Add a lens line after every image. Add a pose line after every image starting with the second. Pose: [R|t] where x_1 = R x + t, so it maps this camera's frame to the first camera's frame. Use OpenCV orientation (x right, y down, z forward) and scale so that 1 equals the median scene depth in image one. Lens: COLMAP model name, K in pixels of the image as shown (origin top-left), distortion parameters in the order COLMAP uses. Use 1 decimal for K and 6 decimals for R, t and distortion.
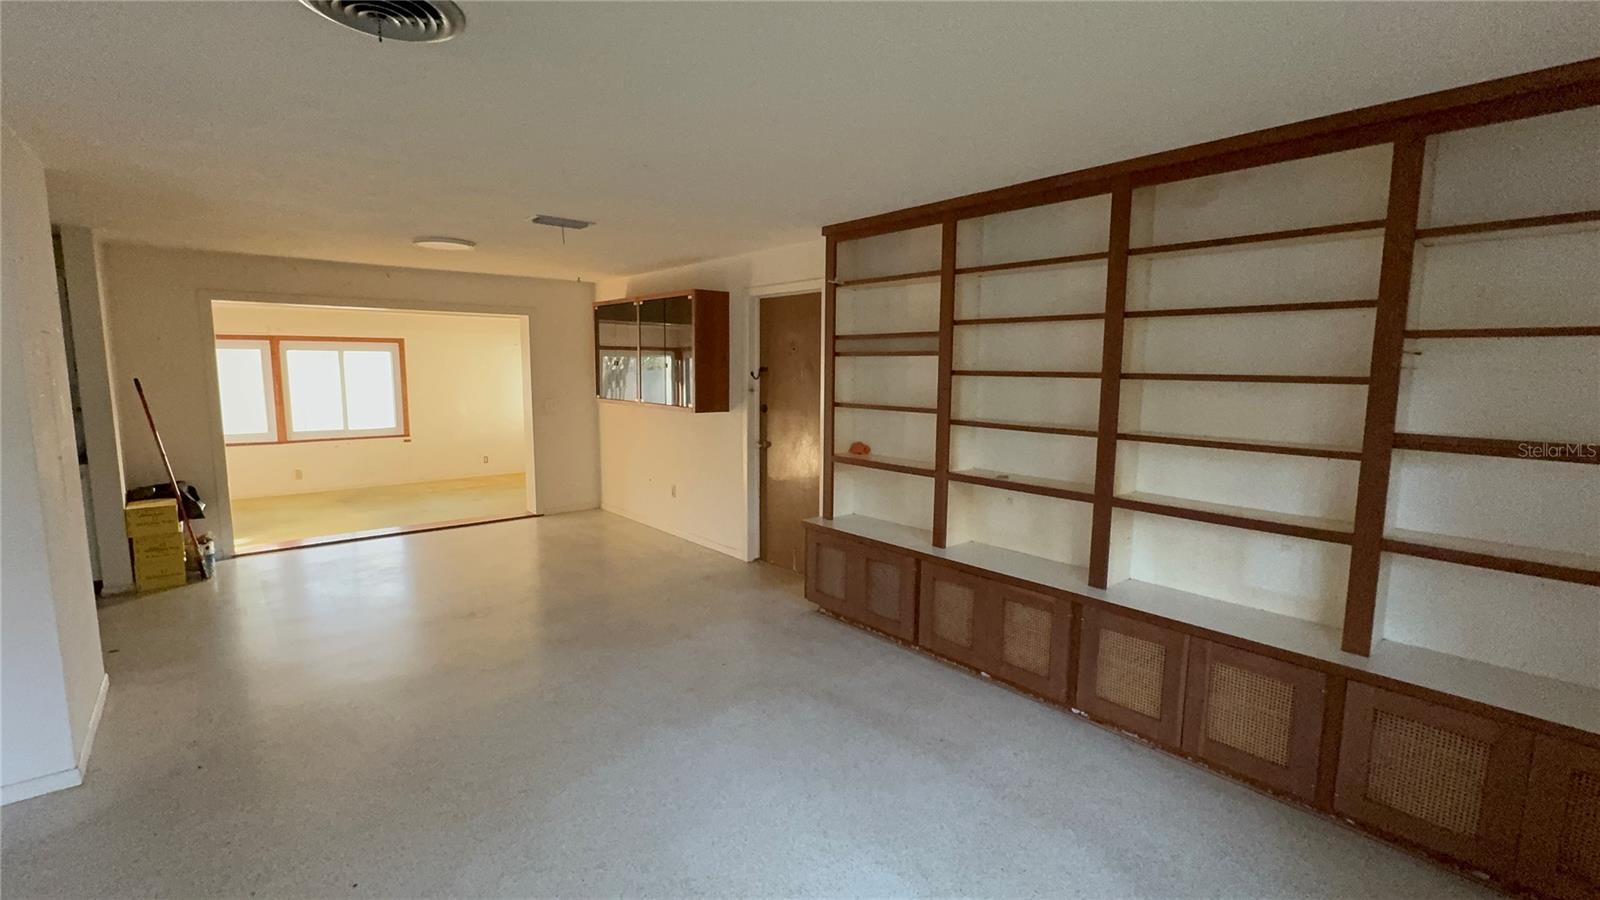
lens RADIAL K [[695.3, 0, 800.0], [0, 695.3, 450.0], [0, 0, 1]] dist [-0.000876, 0.000154]
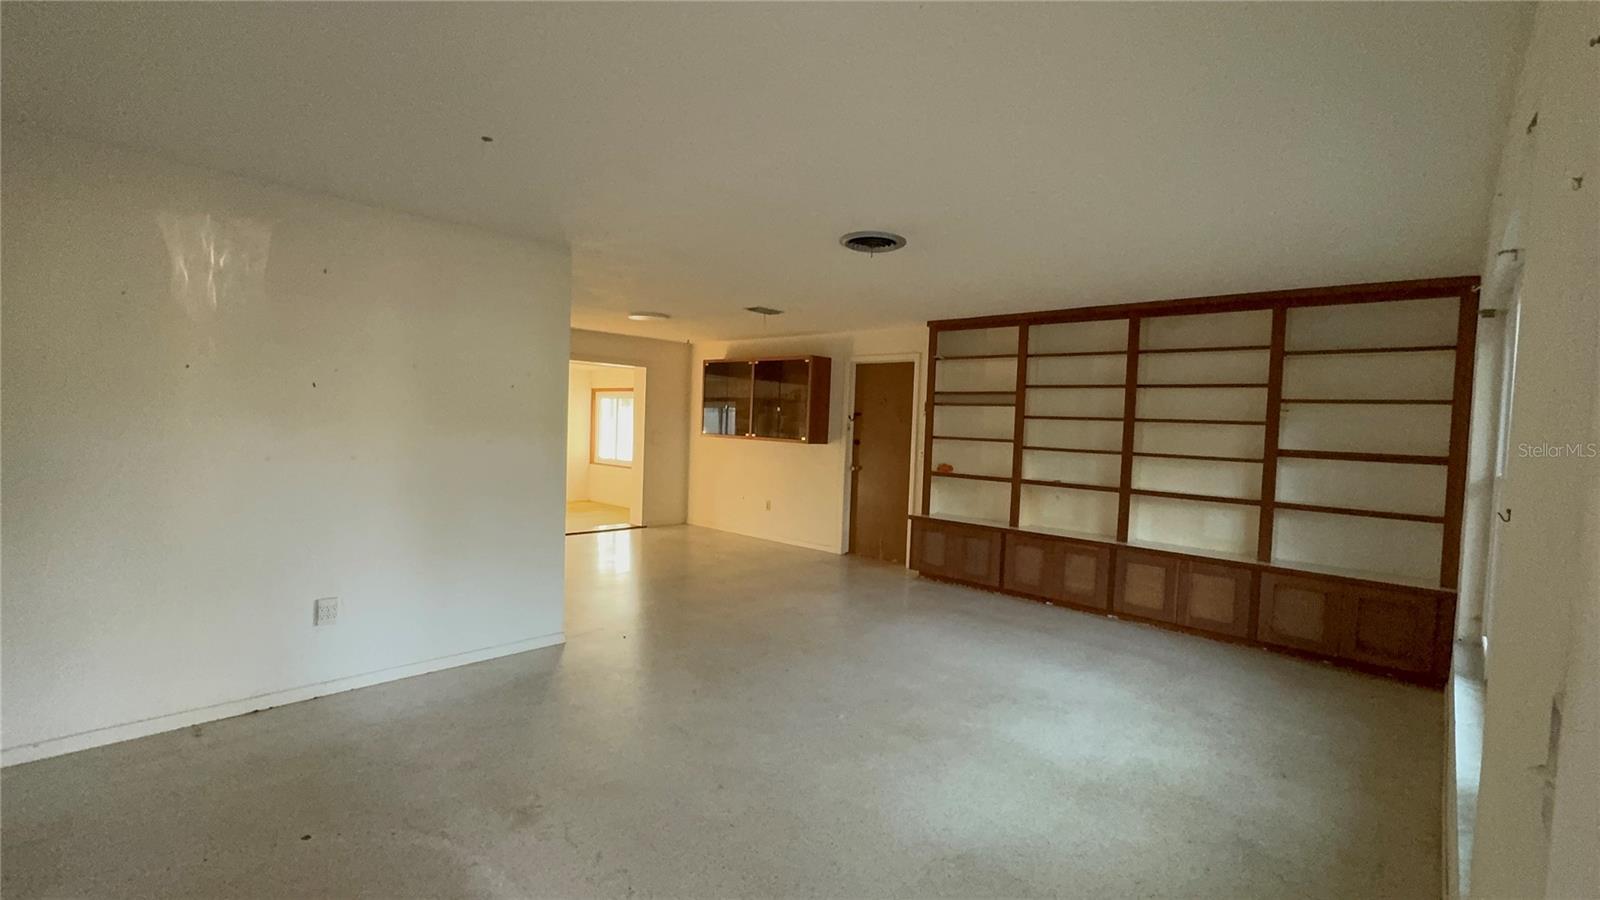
lens RADIAL K [[695.3, 0, 800.0], [0, 695.3, 450.0], [0, 0, 1]] dist [-0.000876, 0.000154]
pose [[0.993166, 0.027330, 0.113461, -0.487228], [-0.018136, 0.996526, -0.081287, 0.107735], [-0.115288, 0.078674, 0.990212, -0.542590]]
